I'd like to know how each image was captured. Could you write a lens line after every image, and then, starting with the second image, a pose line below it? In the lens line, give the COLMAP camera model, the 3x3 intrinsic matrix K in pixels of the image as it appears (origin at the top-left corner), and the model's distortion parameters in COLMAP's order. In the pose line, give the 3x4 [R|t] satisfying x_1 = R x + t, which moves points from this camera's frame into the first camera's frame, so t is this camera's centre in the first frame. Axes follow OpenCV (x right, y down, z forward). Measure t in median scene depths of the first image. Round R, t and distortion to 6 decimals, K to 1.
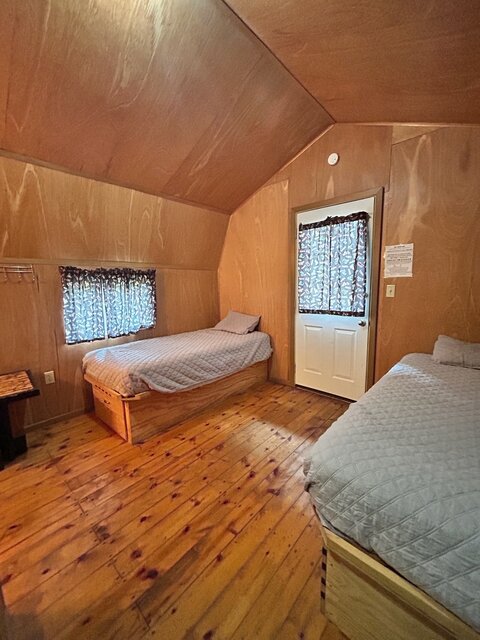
lens RADIAL K [[256.5, 0, 240.8], [0, 256.5, 319.7], [0, 0, 1]] dist [-0.000623, 0.000255]
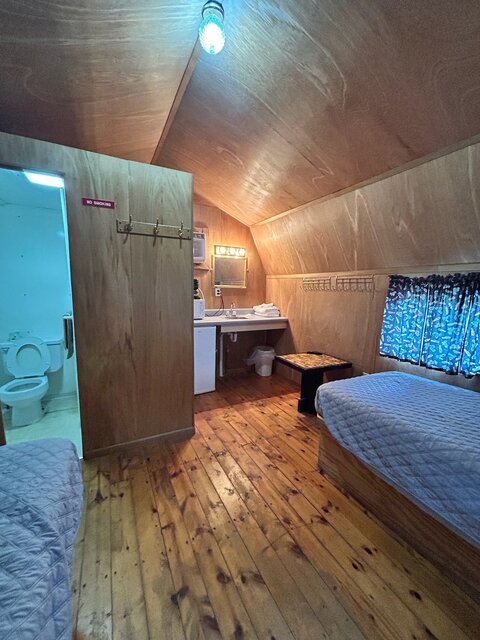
lens RADIAL K [[256.5, 0, 241.8], [0, 256.5, 319.7], [0, 0, 1]] dist [-0.000623, 0.000255]
pose [[-0.341911, 0.123562, -0.931574, 0.487730], [-0.154438, 0.970451, 0.185401, -0.161082], [0.926955, 0.207261, -0.312725, 0.949424]]
